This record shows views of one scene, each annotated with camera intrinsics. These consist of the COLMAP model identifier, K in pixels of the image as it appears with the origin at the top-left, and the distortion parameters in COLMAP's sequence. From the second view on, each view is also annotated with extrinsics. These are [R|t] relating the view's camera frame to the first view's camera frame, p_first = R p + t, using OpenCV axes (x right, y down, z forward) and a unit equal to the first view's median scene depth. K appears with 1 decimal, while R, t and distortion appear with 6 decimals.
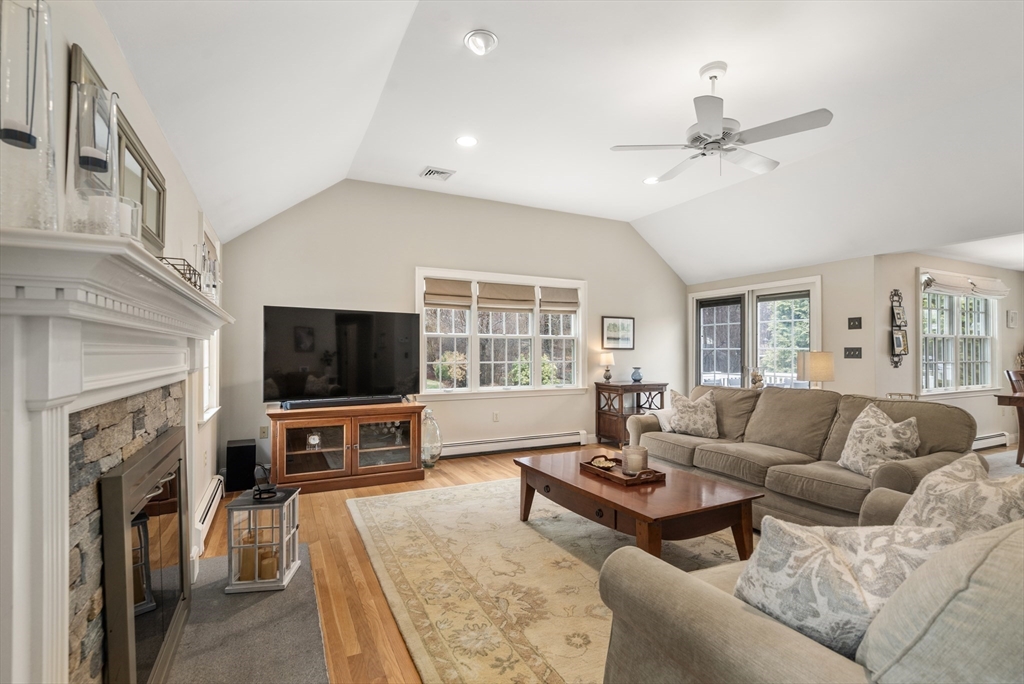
lens RADIAL K [[472.0, 0, 512.3], [0, 472.0, 351.0], [0, 0, 1]] dist [-0.001250, 0.000049]
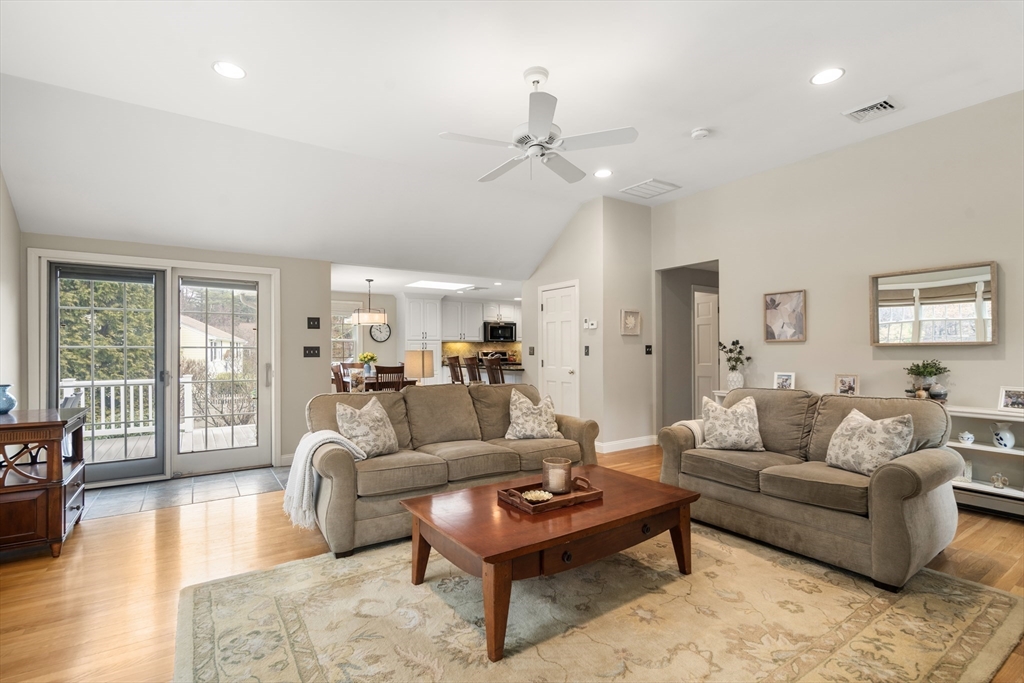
lens RADIAL K [[472.0, 0, 507.4], [0, 472.0, 357.9], [0, 0, 1]] dist [-0.001250, 0.000049]
pose [[-0.119749, -0.015513, 0.992683, -0.304498], [0.002278, 0.999871, 0.015900, 0.001555], [-0.992802, 0.004166, -0.119698, 0.621450]]
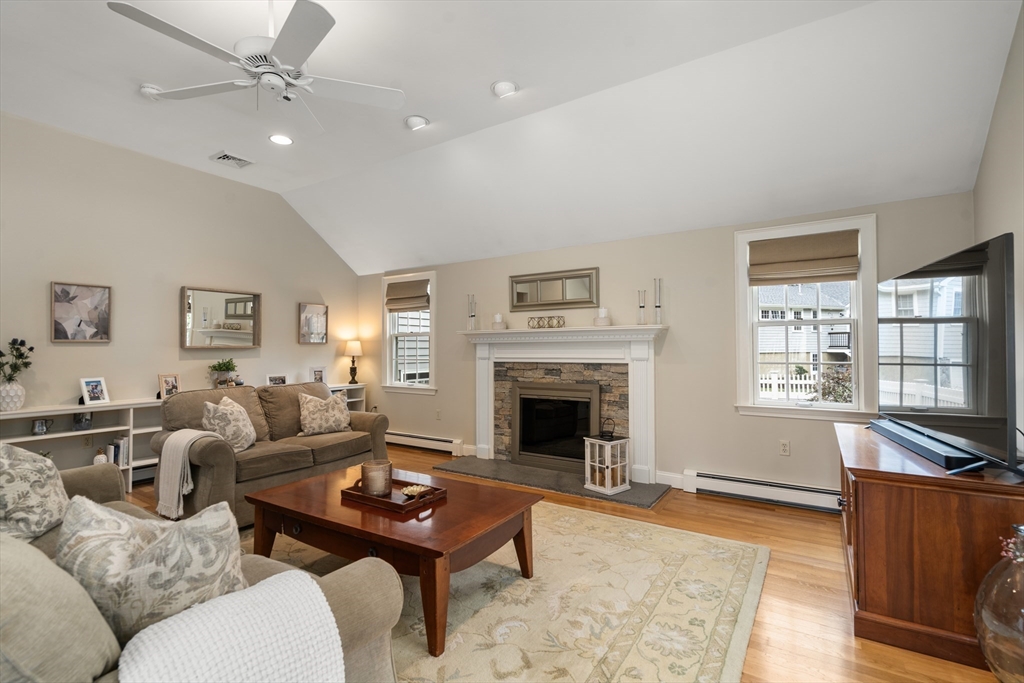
lens RADIAL K [[472.0, 0, 507.0], [0, 472.0, 345.4], [0, 0, 1]] dist [-0.001250, 0.000049]
pose [[-0.868212, 0.001062, -0.496191, 0.248079], [0.006306, 0.999941, -0.008895, 0.002242], [0.496153, -0.010852, -0.868168, 0.963813]]
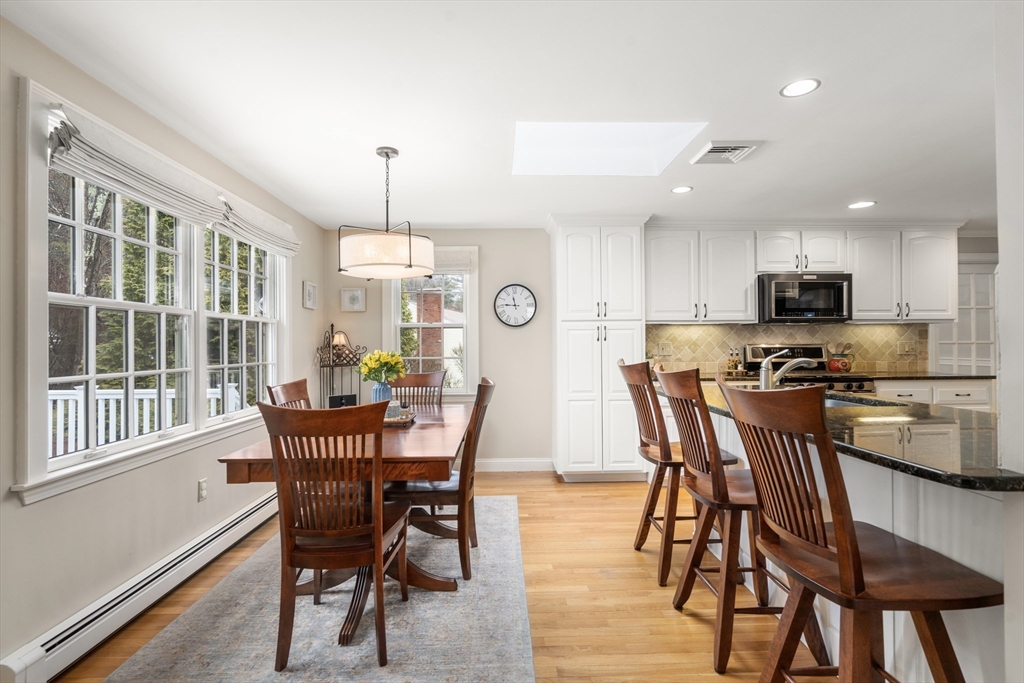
lens RADIAL K [[472.0, 0, 513.2], [0, 472.0, 345.1], [0, 0, 1]] dist [-0.001250, 0.000049]
pose [[0.426481, -0.000256, 0.904496, 0.659806], [0.006275, 0.999977, -0.002675, 0.003605], [-0.904475, 0.006817, 0.426473, 0.527466]]
